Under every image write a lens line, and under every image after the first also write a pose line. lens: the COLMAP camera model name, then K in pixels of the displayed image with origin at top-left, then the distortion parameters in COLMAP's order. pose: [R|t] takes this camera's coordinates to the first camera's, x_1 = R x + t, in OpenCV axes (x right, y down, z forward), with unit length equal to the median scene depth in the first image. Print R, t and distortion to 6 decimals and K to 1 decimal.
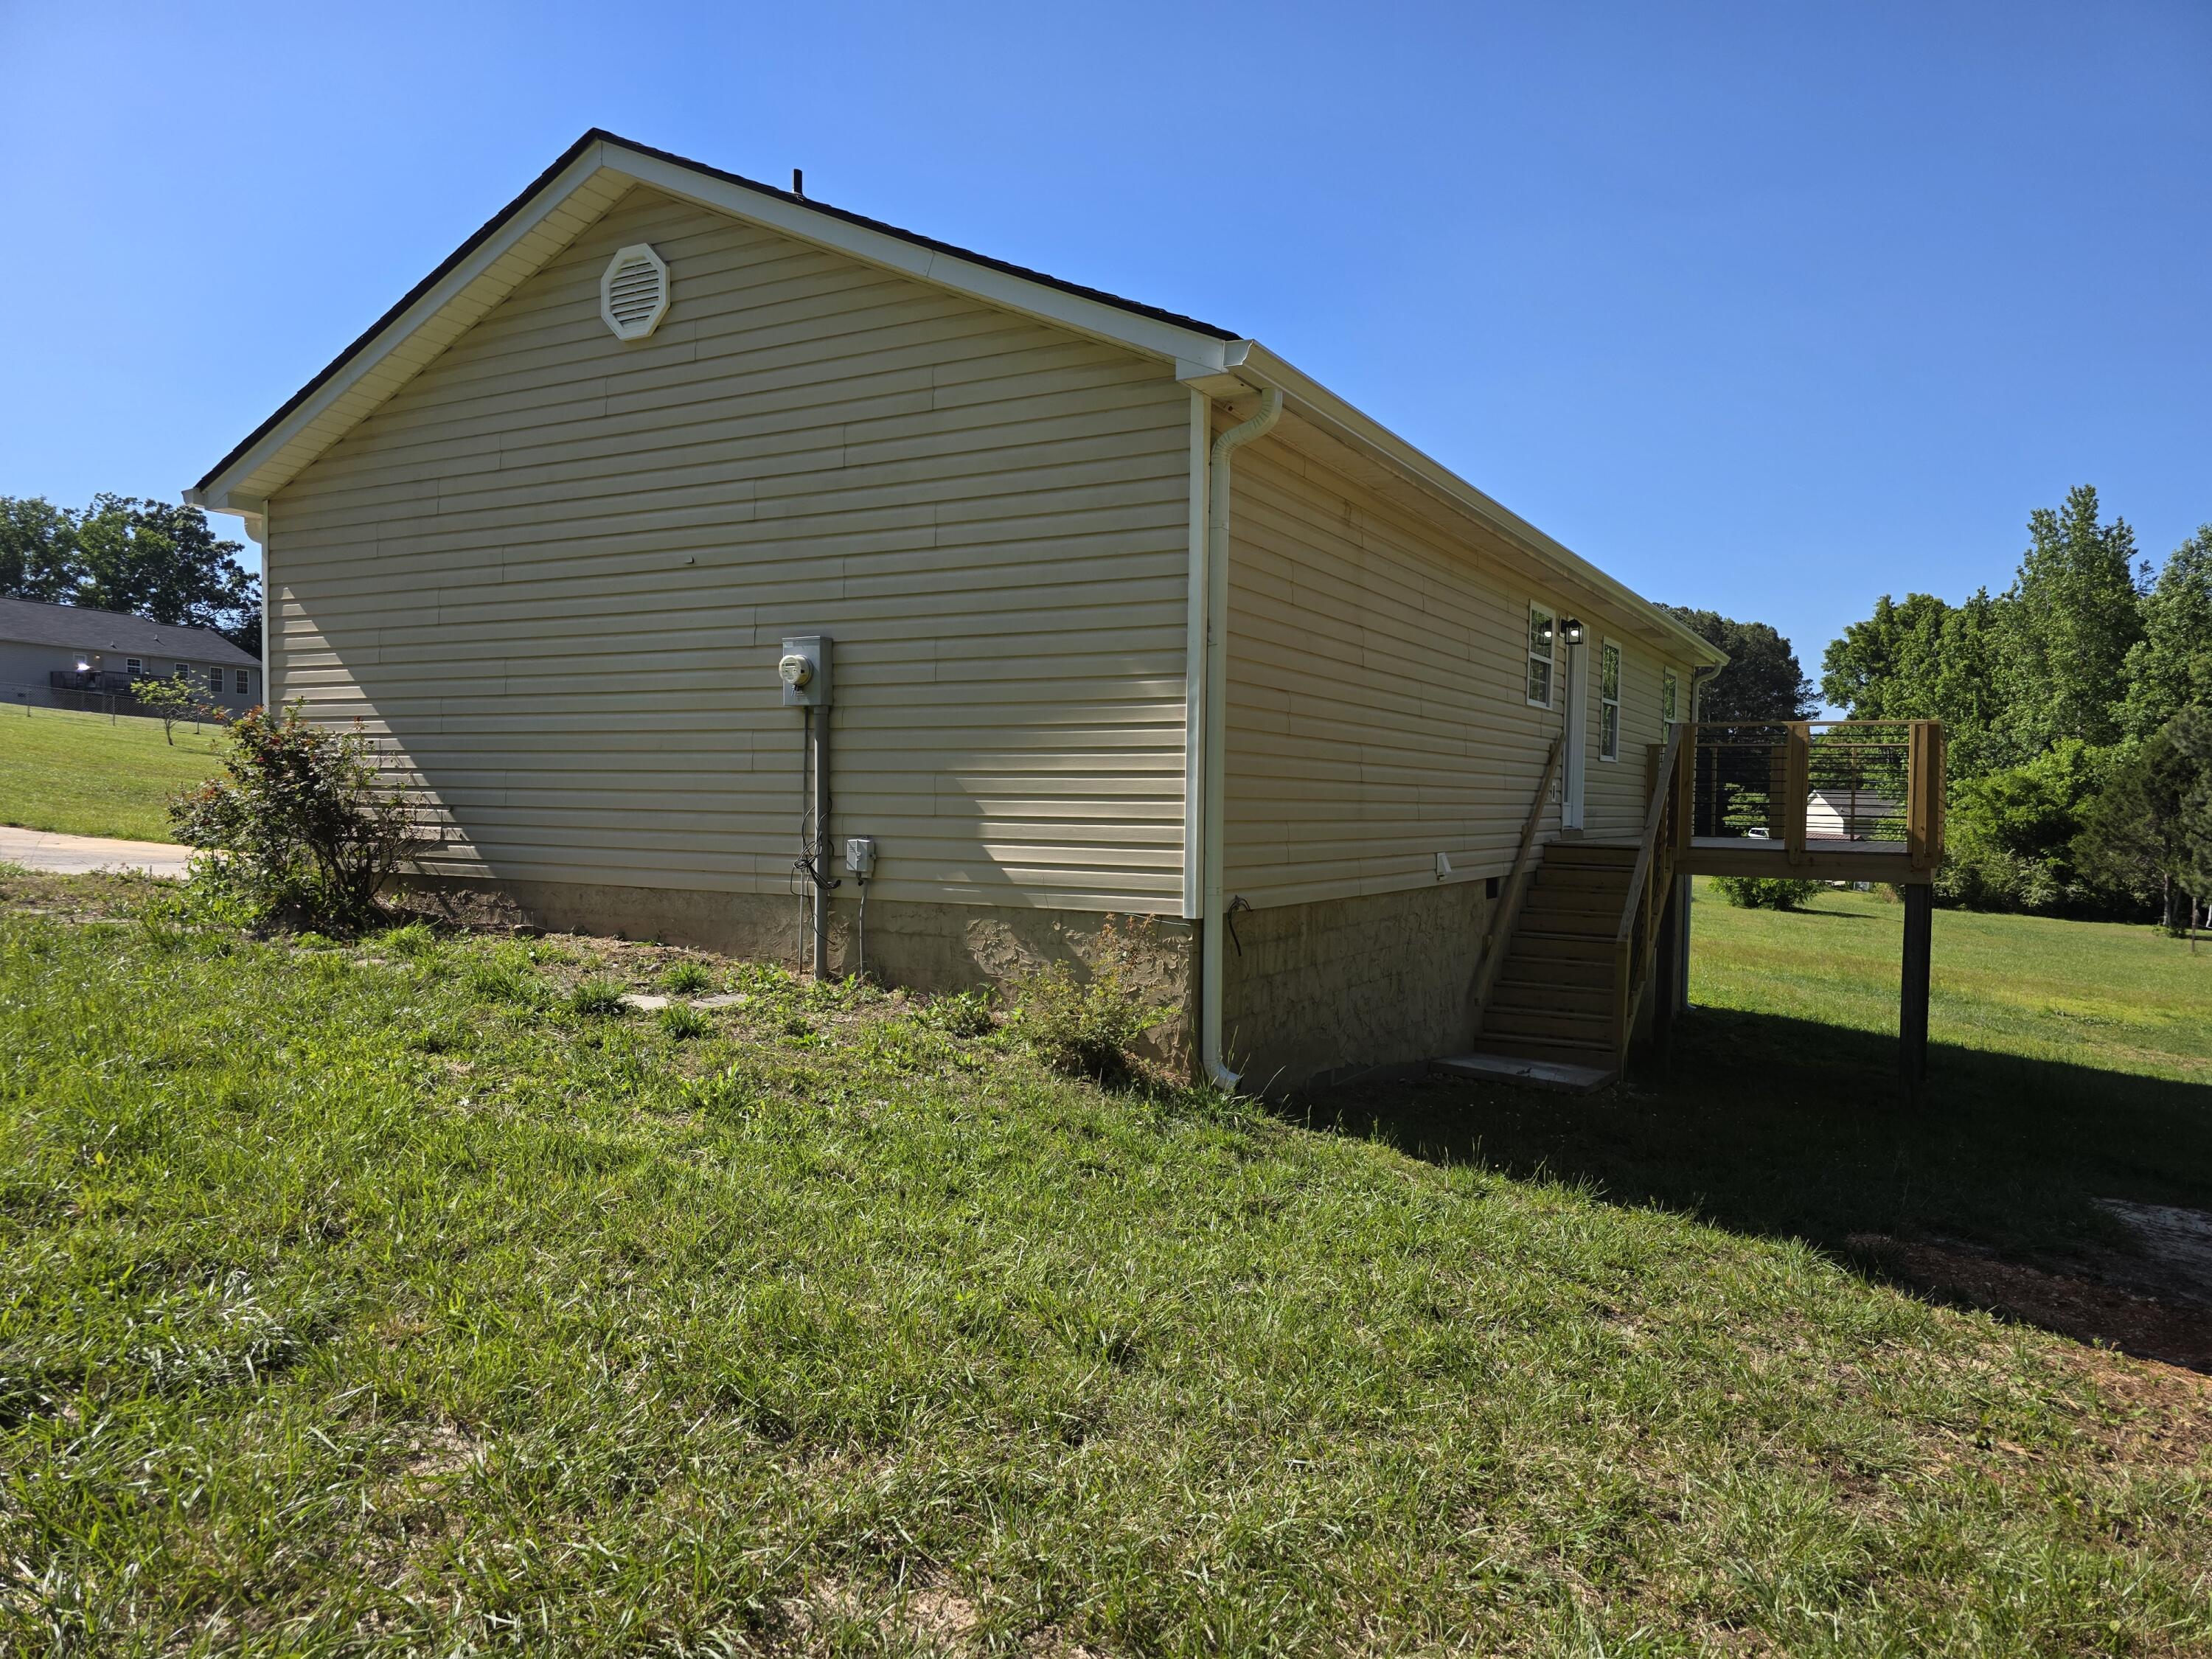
lens RADIAL K [[1482.7, 0, 1108.5], [0, 1482.7, 837.2], [0, 0, 1]] dist [0.024732, -0.001277]
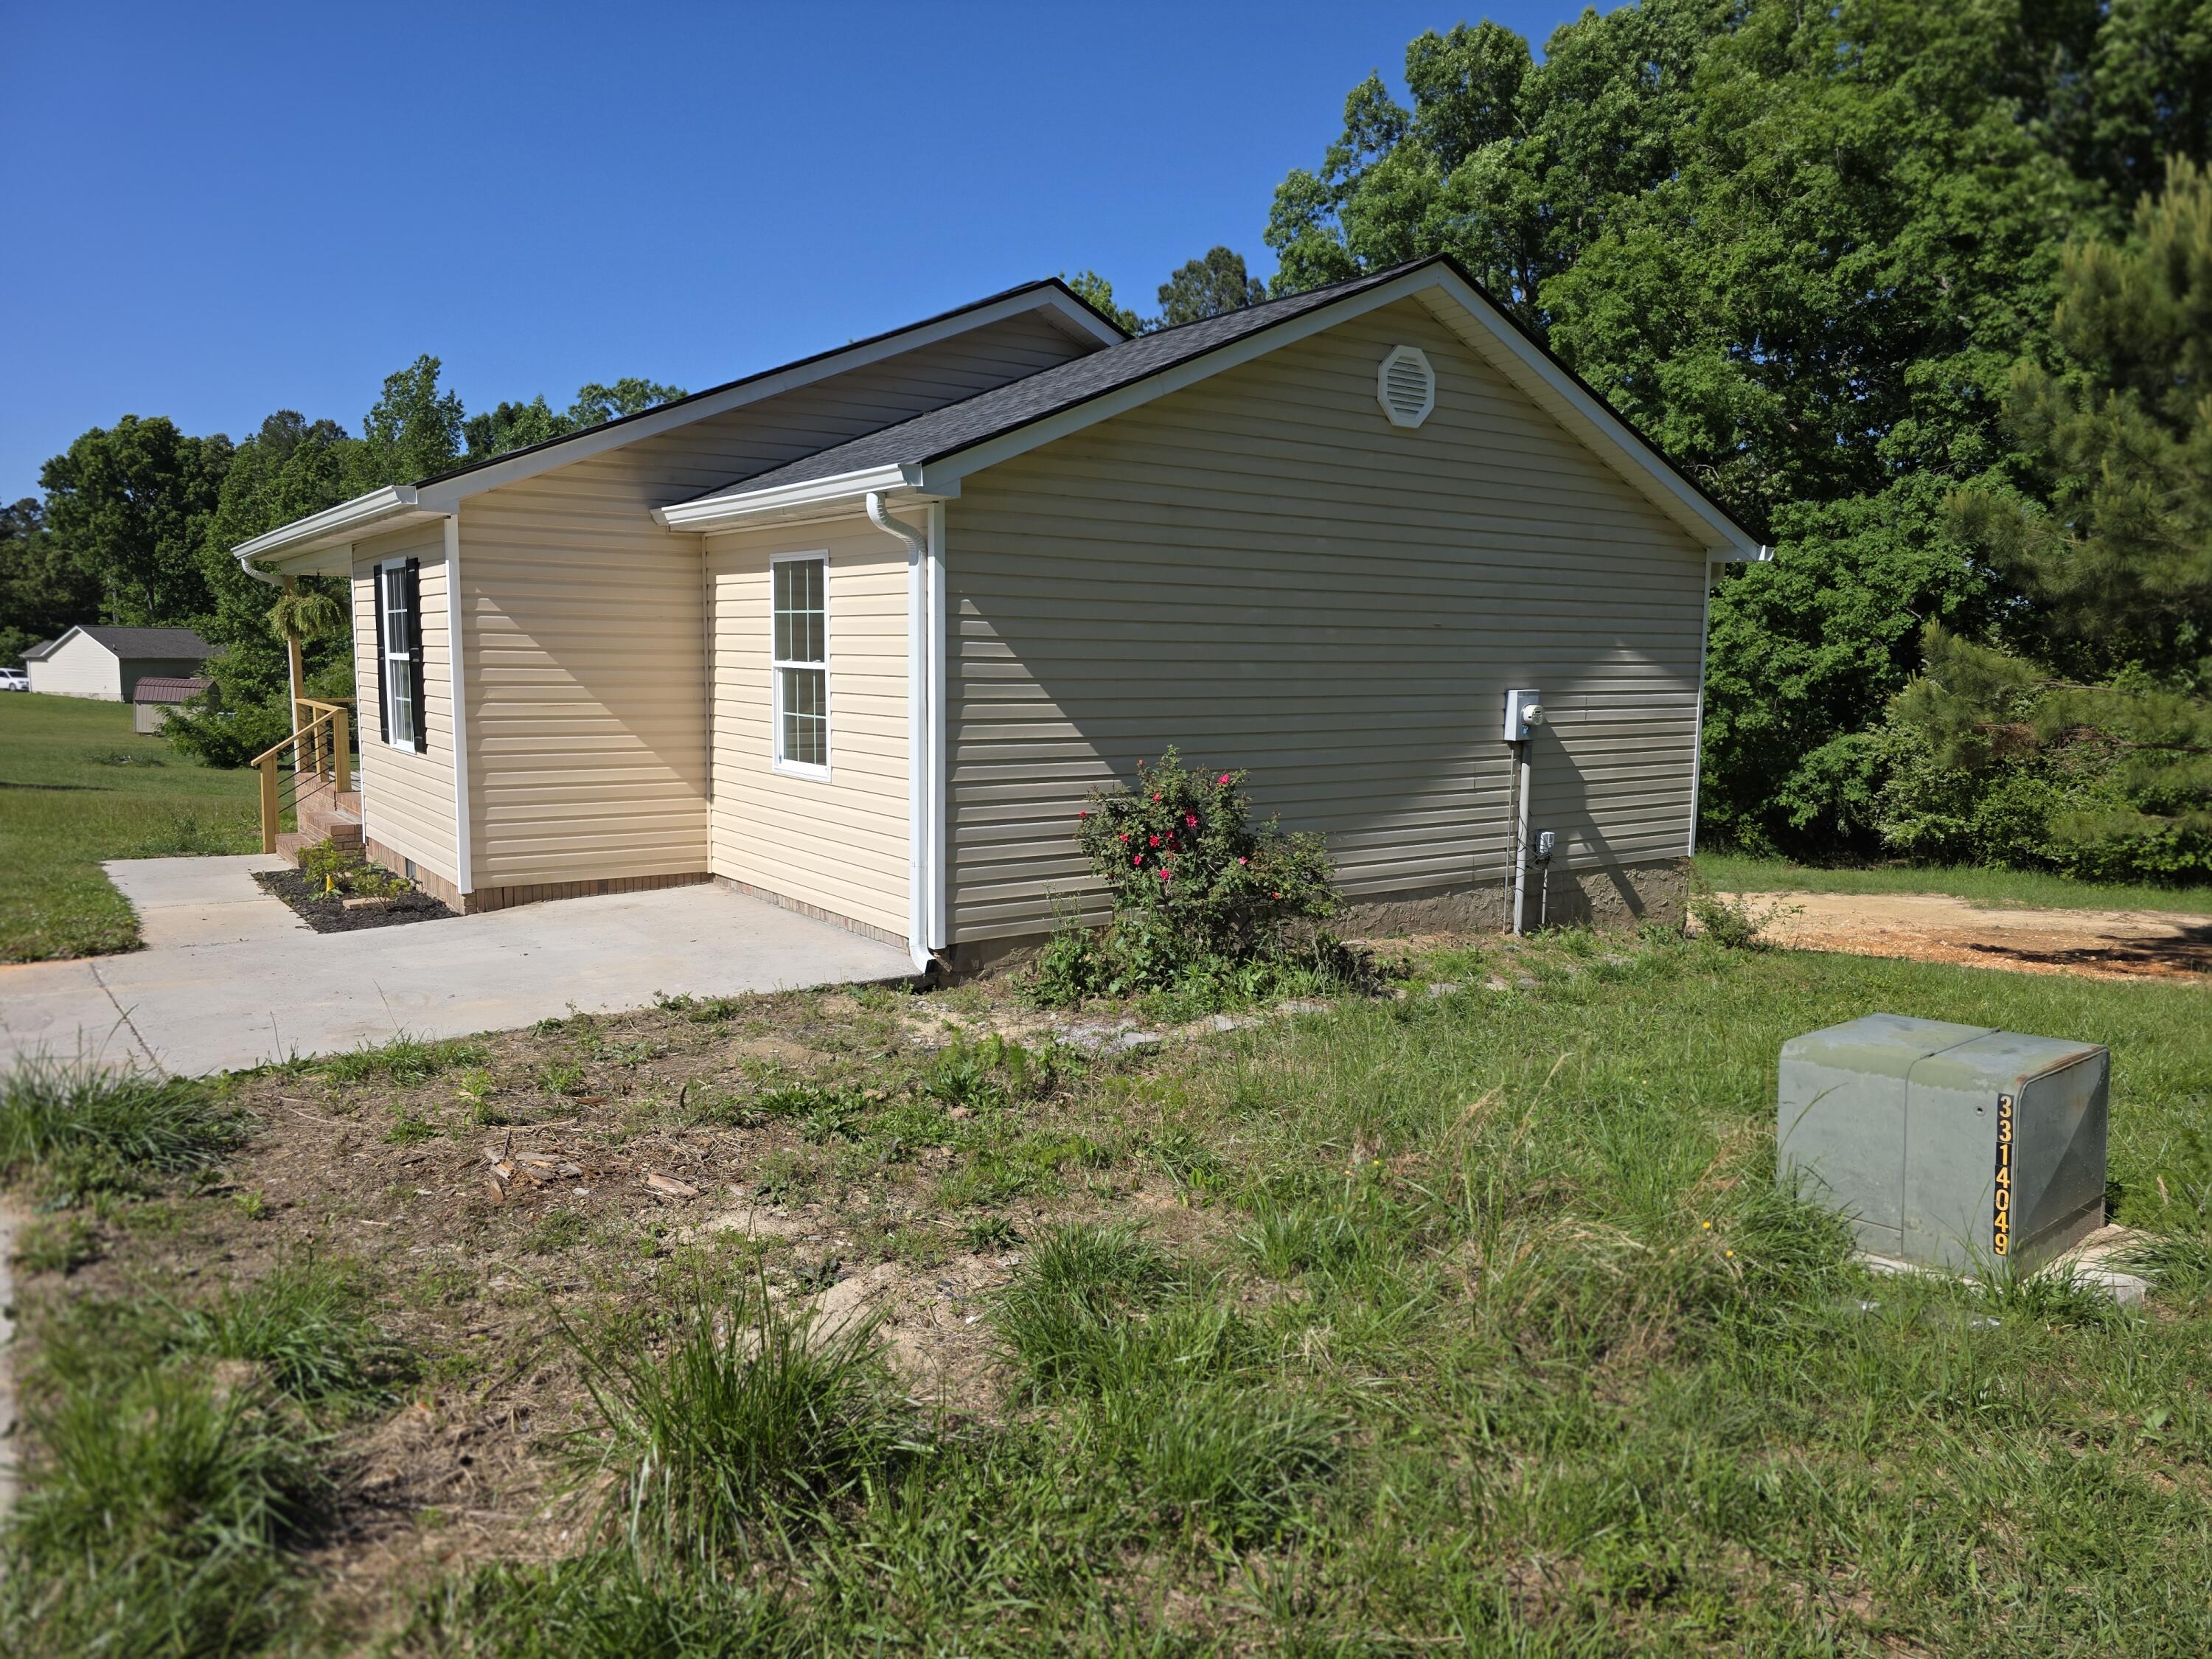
lens RADIAL K [[1482.7, 0, 1116.3], [0, 1482.7, 839.6], [0, 0, 1]] dist [0.024732, -0.001277]
pose [[0.414394, -0.124526, 0.901538, -0.180076], [0.015689, 0.991425, 0.129730, -0.020408], [-0.909962, -0.039615, 0.412794, 0.085853]]
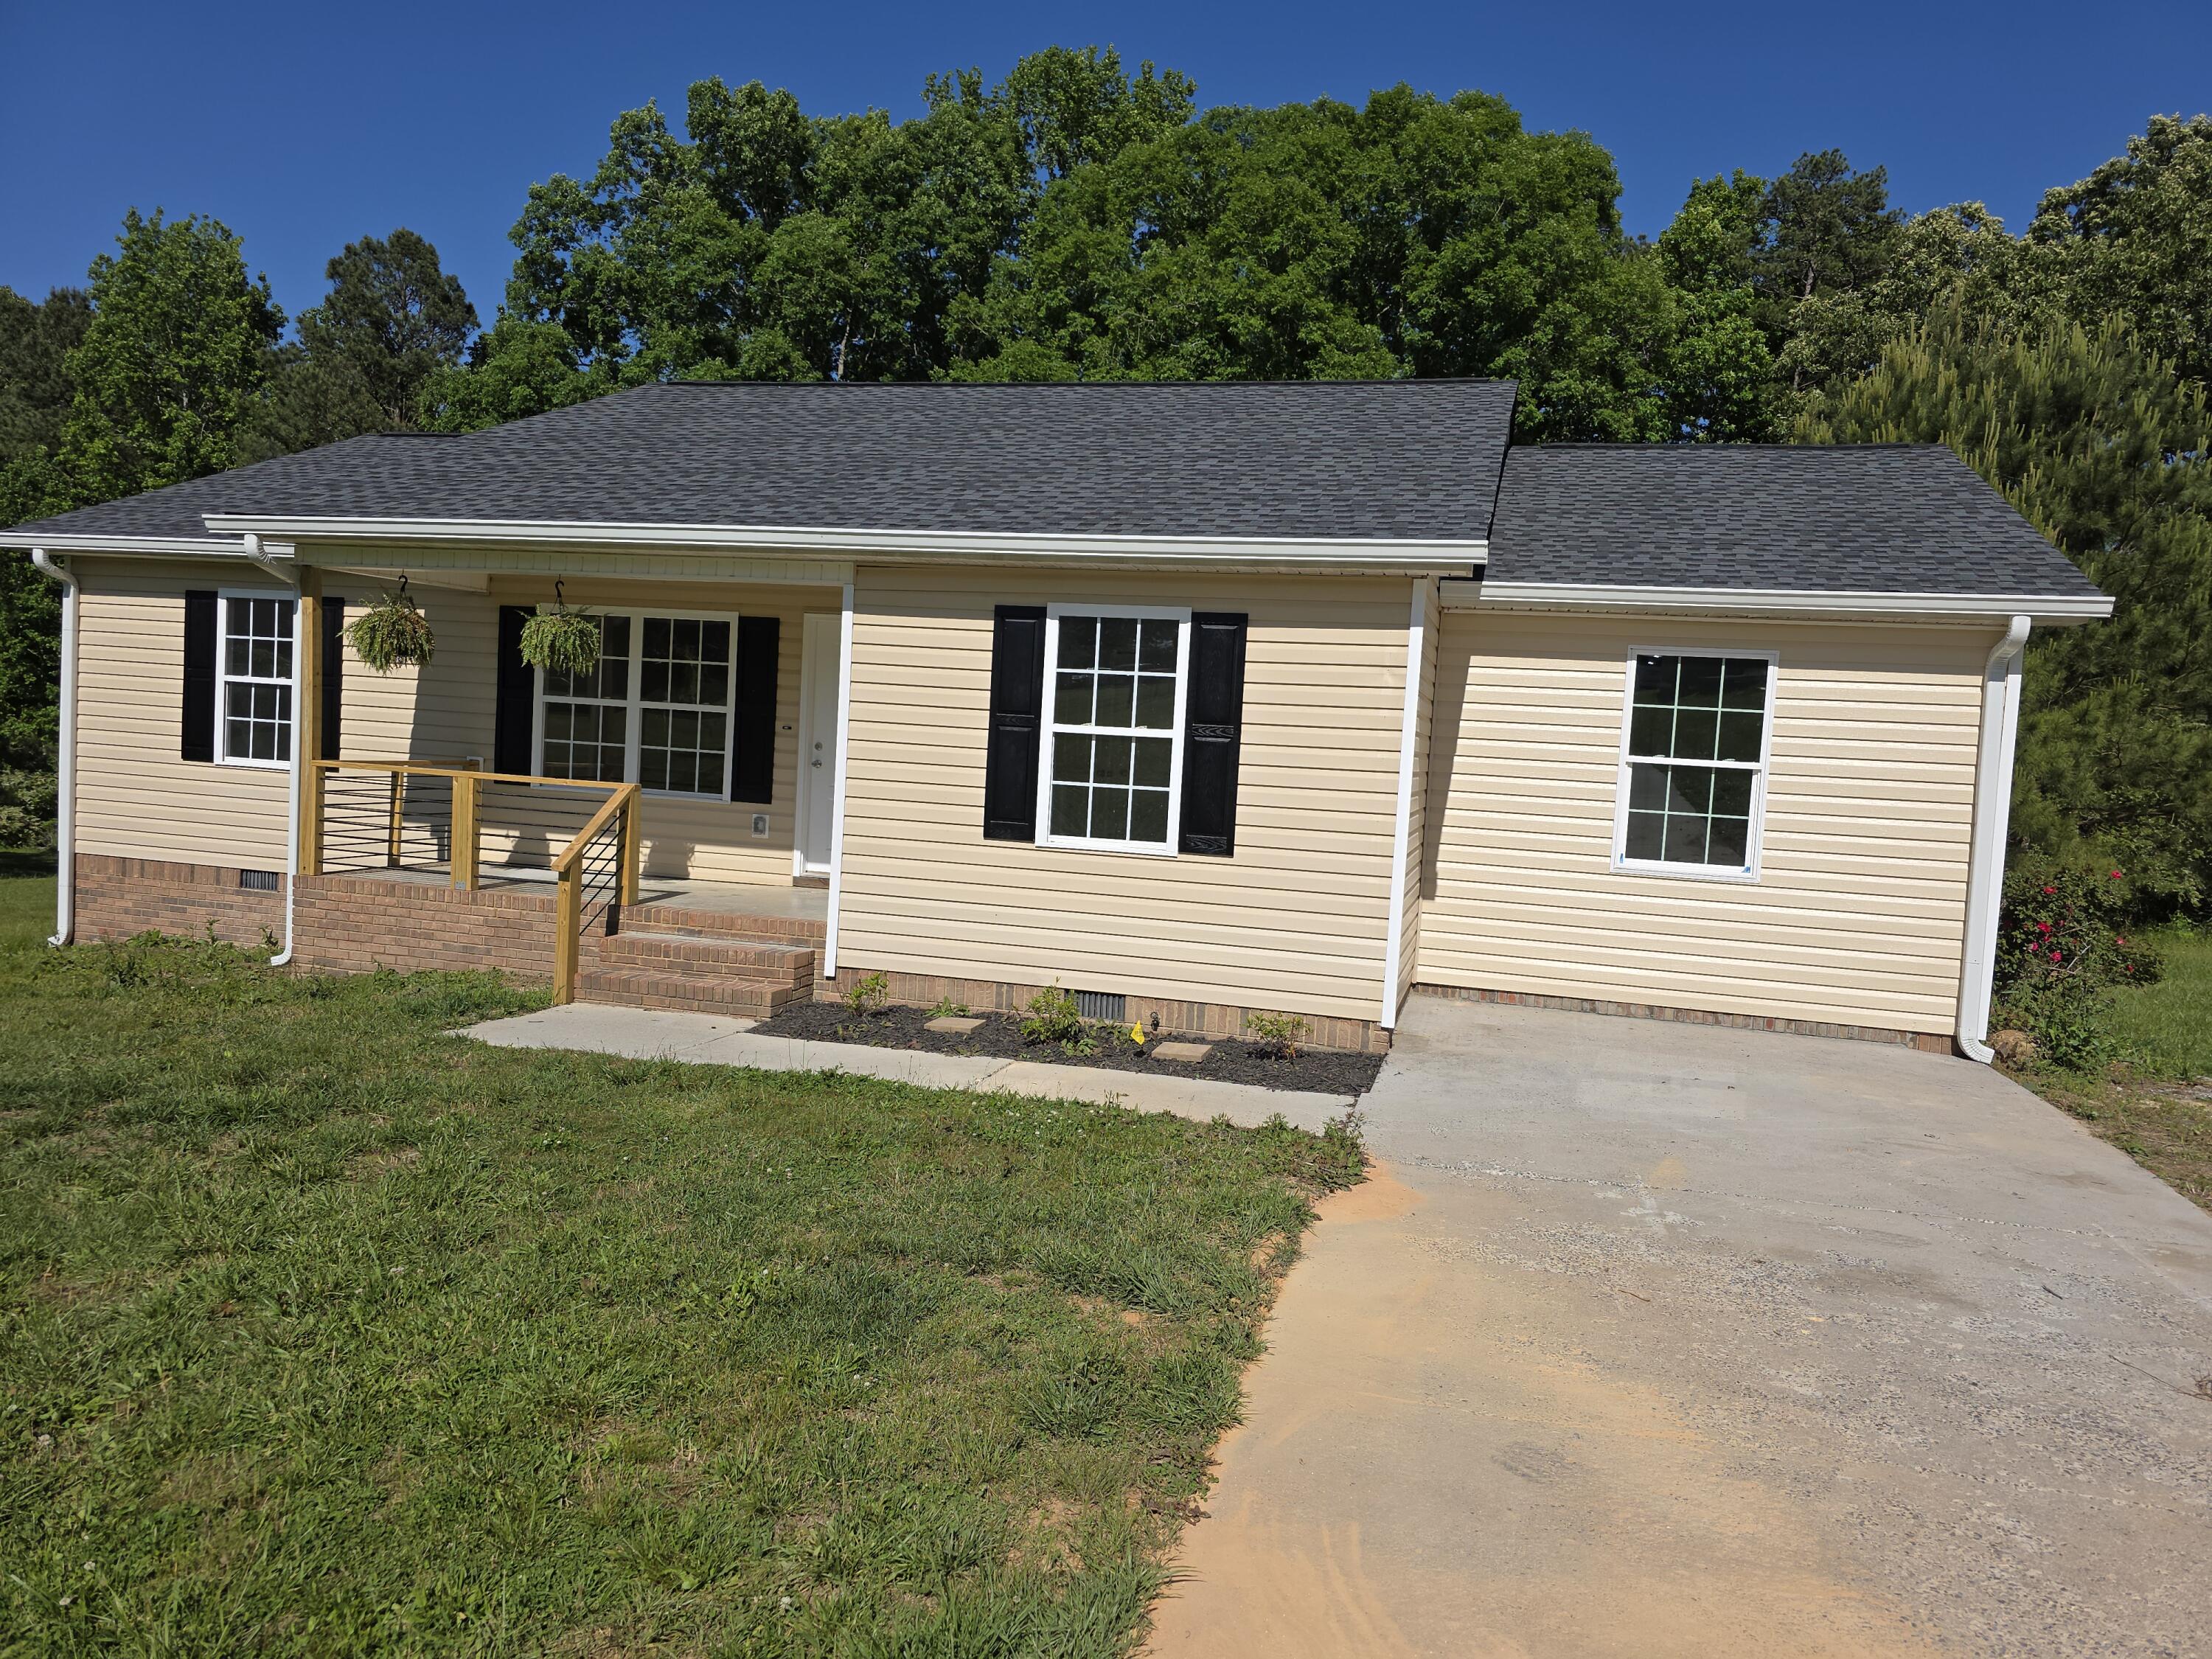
lens RADIAL K [[1482.7, 0, 1121.8], [0, 1482.7, 816.3], [0, 0, 1]] dist [0.024732, -0.001277]
pose [[-0.242047, -0.083686, 0.966649, -0.184212], [-0.033405, 0.996402, 0.077897, -0.022863], [-0.969689, -0.013436, -0.243972, 0.248909]]
